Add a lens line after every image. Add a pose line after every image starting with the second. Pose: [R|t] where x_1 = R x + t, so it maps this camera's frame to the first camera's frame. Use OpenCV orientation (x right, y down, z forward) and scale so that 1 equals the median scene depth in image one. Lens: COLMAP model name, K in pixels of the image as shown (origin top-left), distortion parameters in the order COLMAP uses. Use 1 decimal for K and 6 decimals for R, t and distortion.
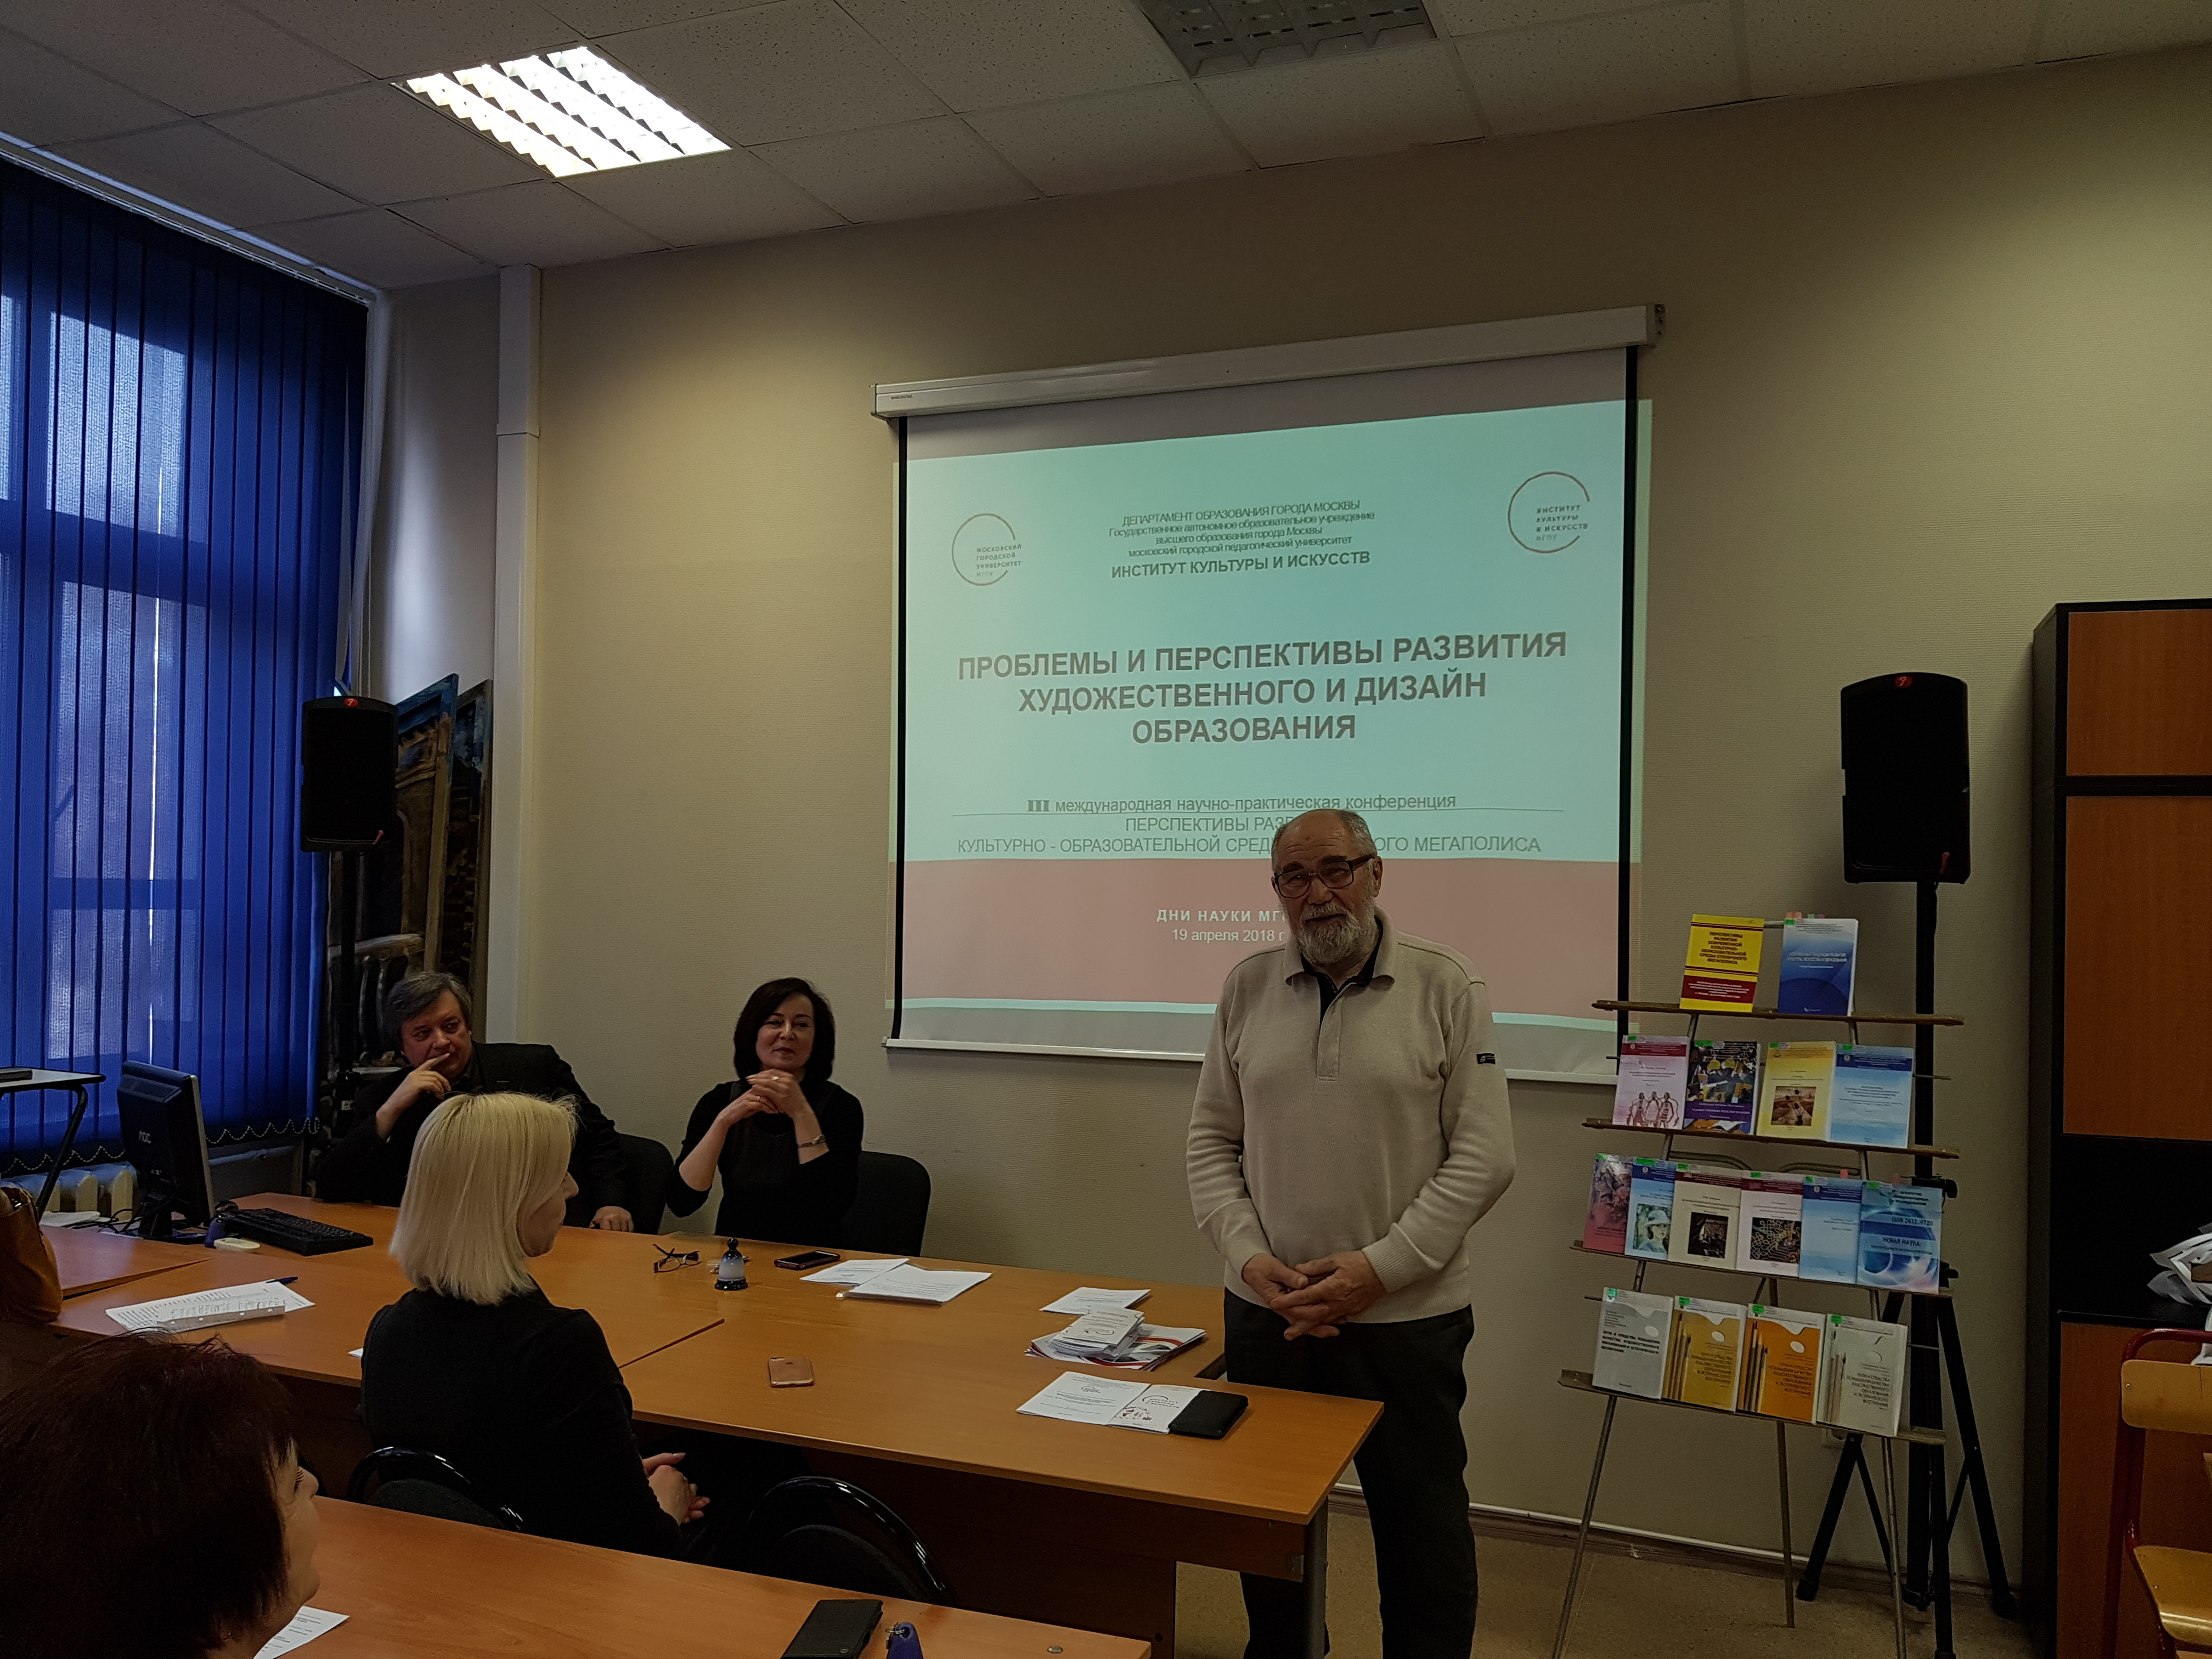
lens RADIAL K [[1779.8, 0, 1116.7], [0, 1779.8, 867.1], [0, 0, 1]] dist [0.110315, -0.232671]
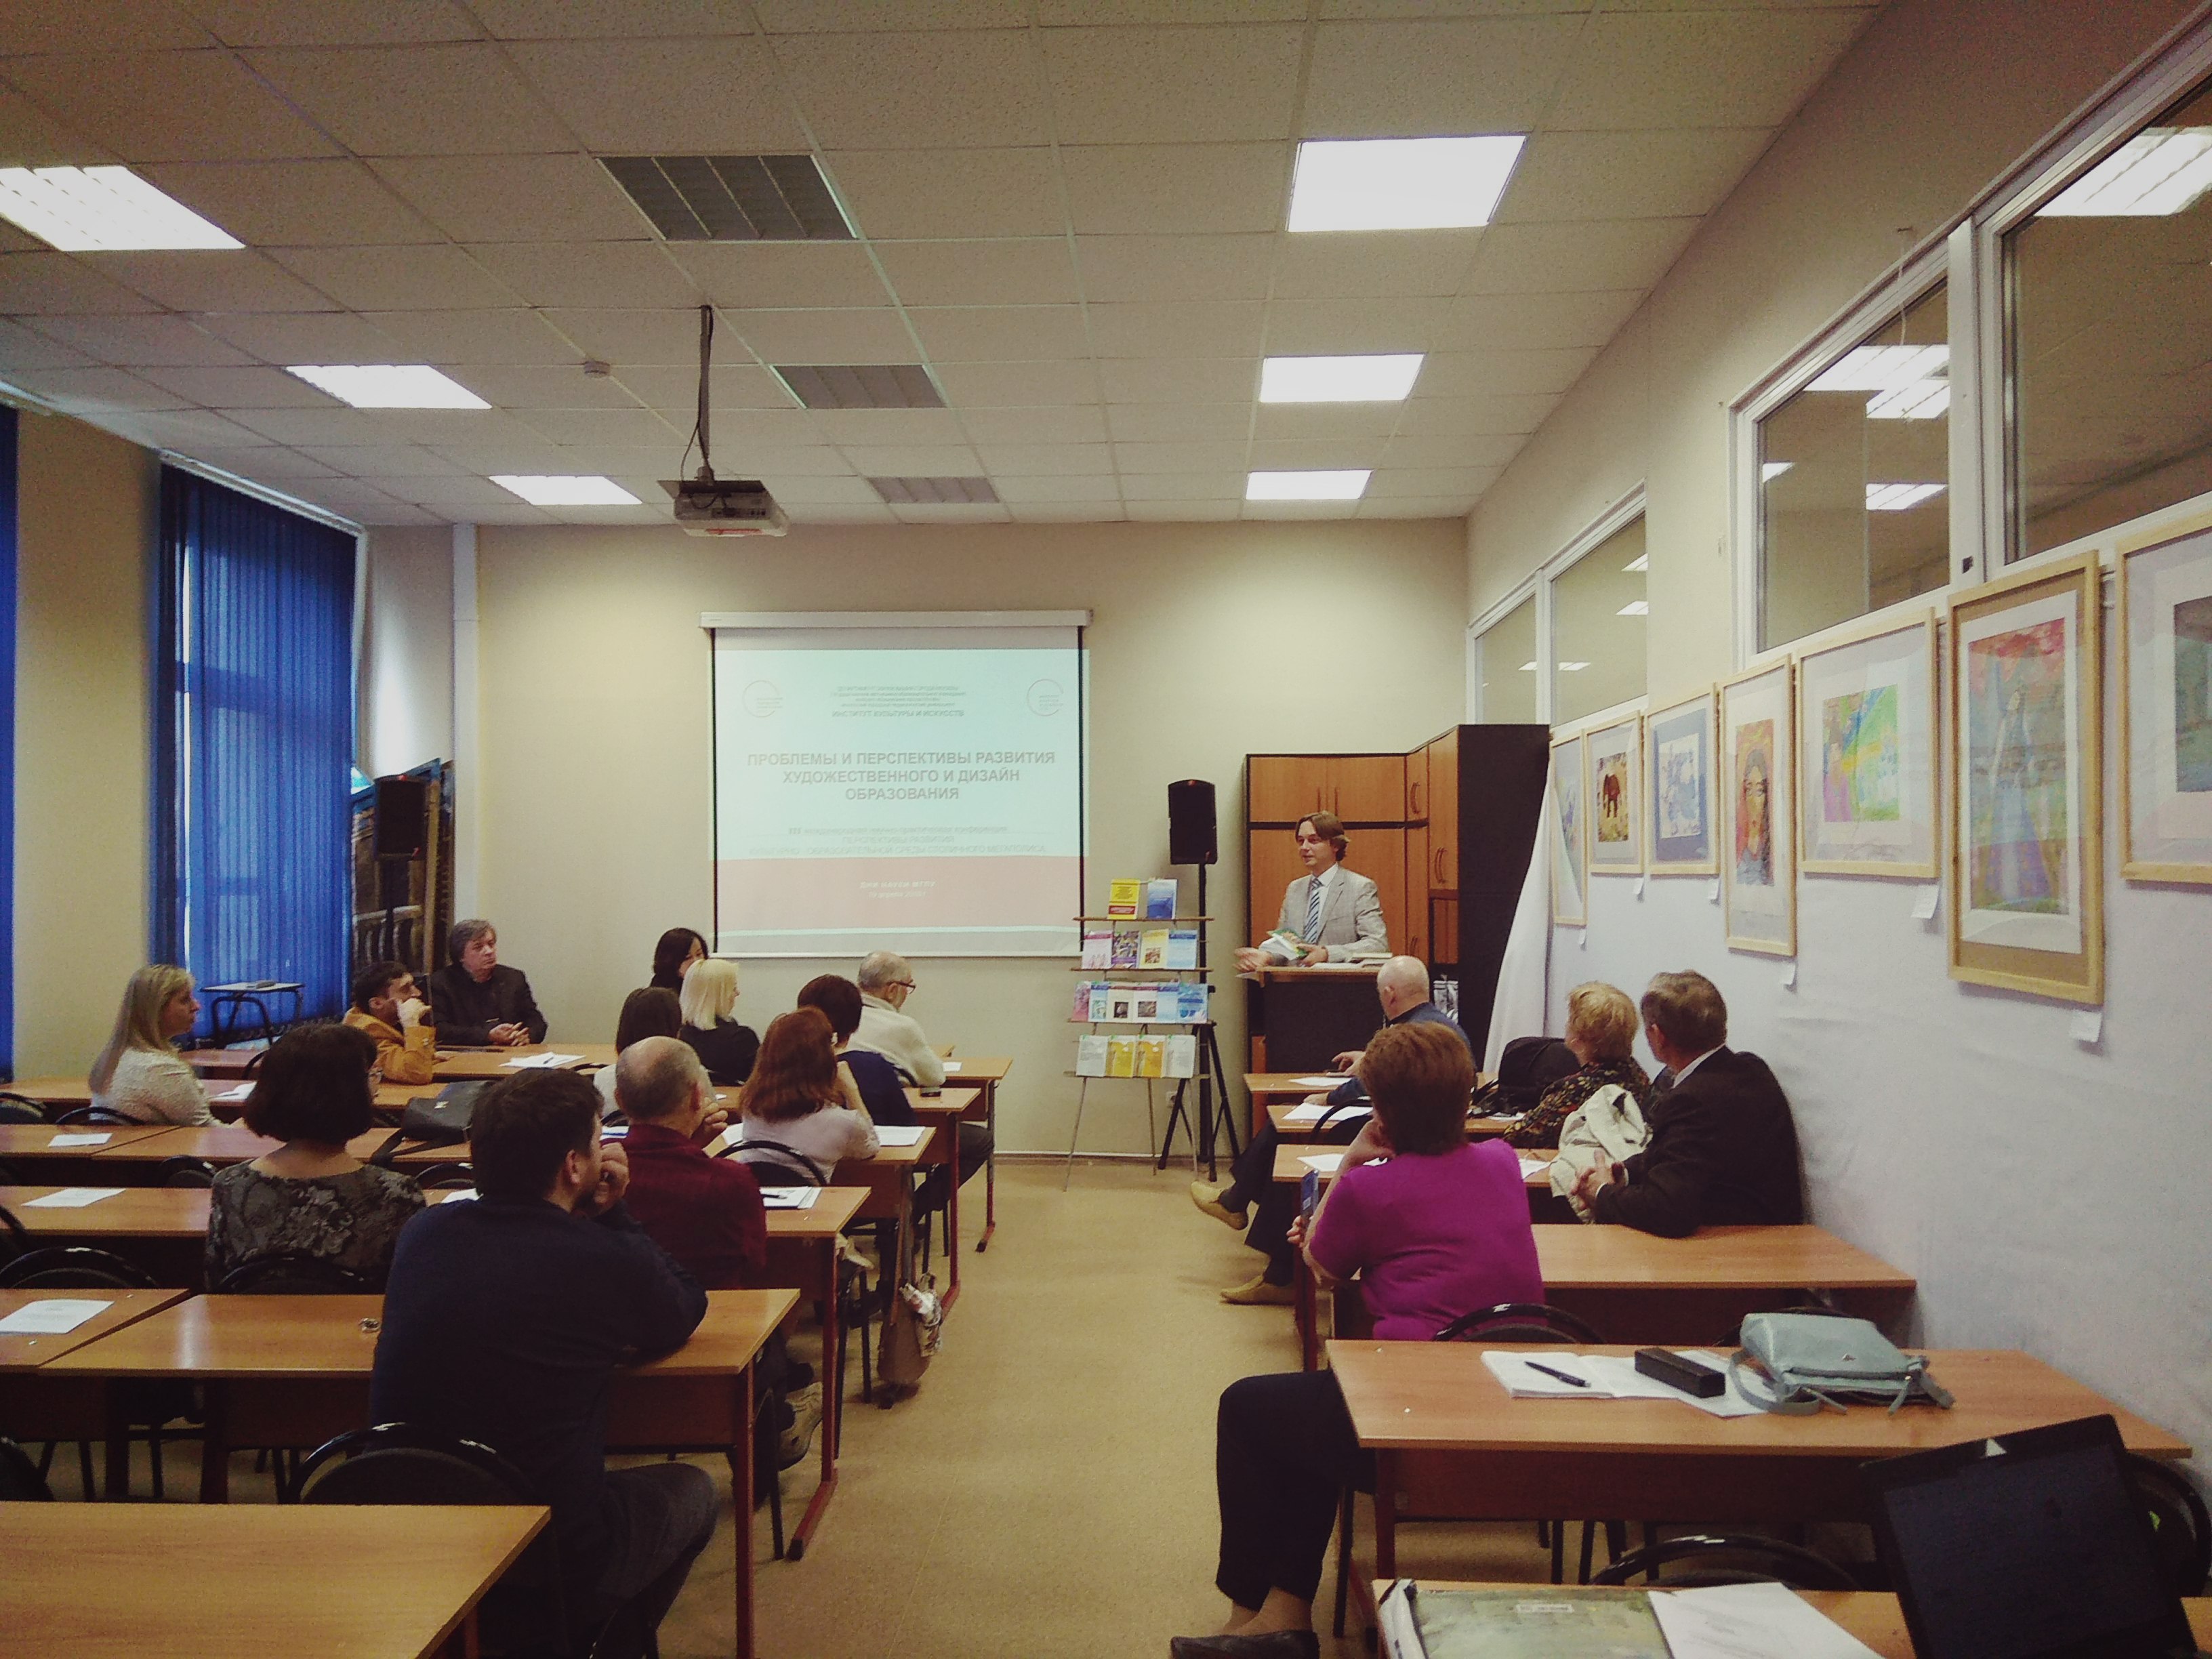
lens RADIAL K [[1705.1, 0, 1103.0], [0, 1705.1, 856.4], [0, 0, 1]] dist [0.115925, -0.182675]
pose [[0.943397, -0.018920, 0.331125, -0.368618], [0.013698, 0.999742, 0.018099, -0.037800], [-0.331382, -0.012539, 0.943413, -0.946773]]
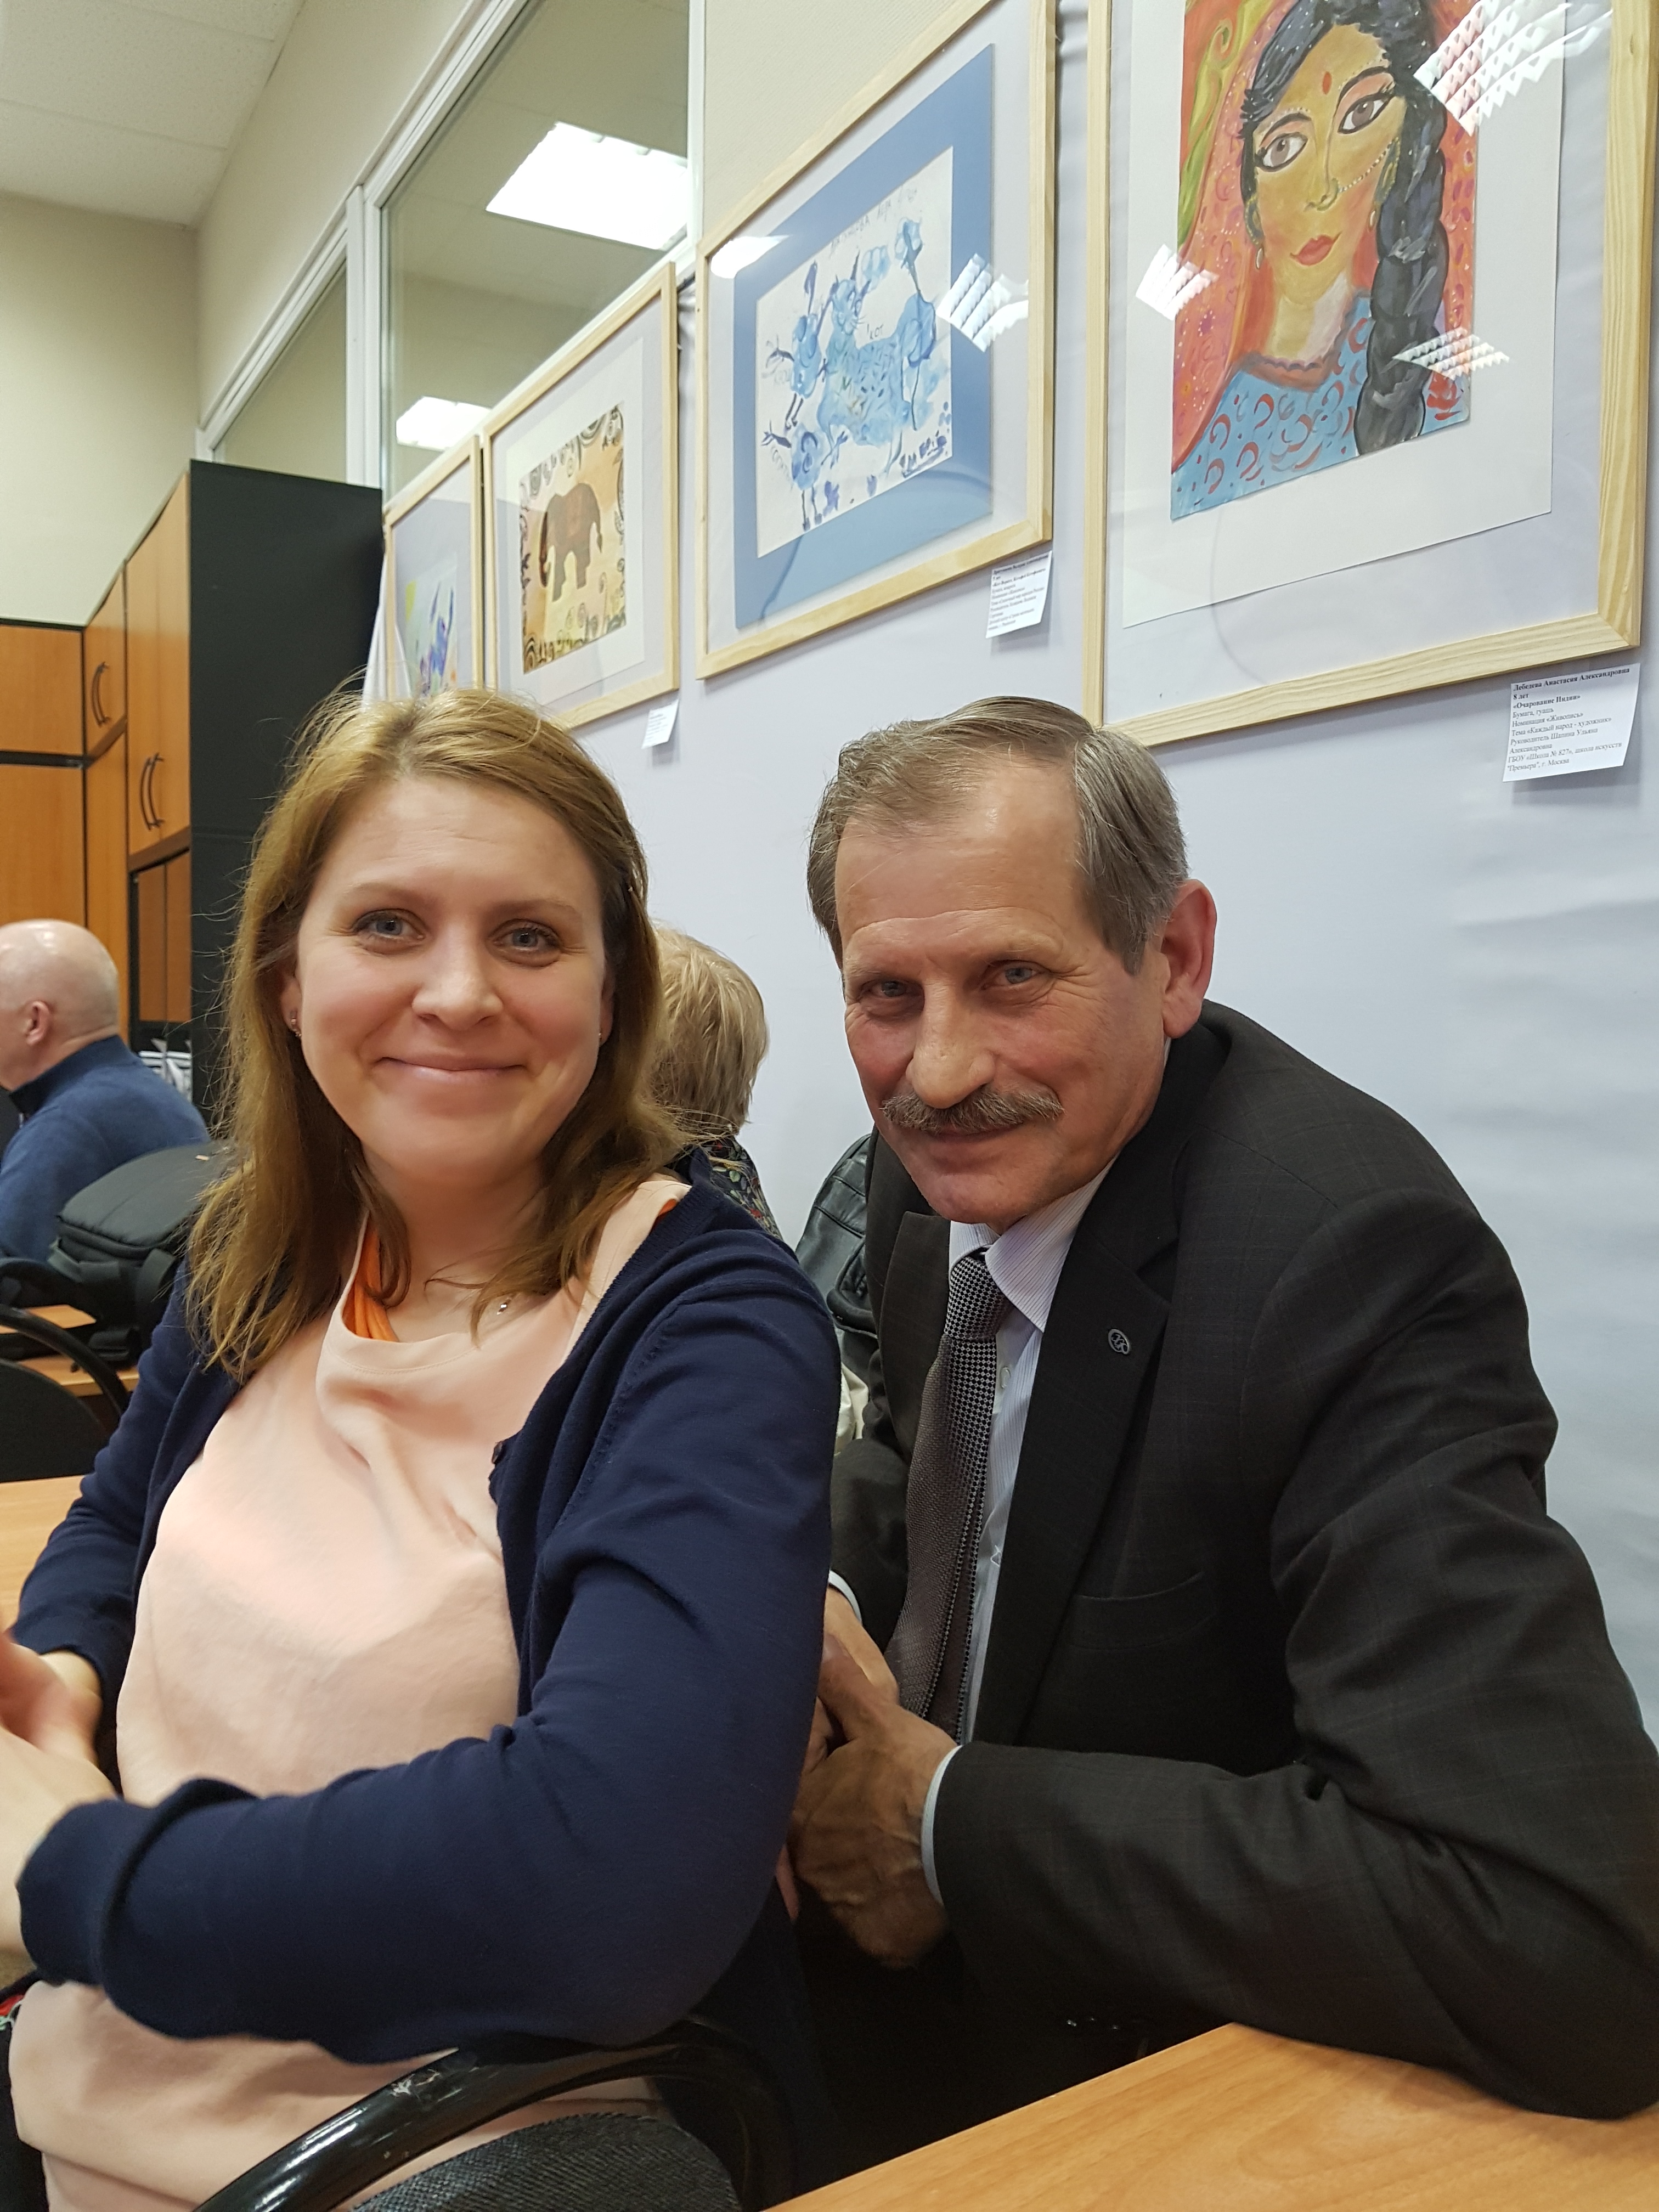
lens RADIAL K [[1749.1, 0, 829.5], [0, 1749.1, 1106.0], [0, 0, 1]] dist [-0.004946, -0.035200]
pose [[0.621426, -0.068758, 0.780450, 0.032599], [-0.001768, 0.996016, 0.089157, 0.075497], [-0.783471, -0.056784, 0.618828, -0.262729]]
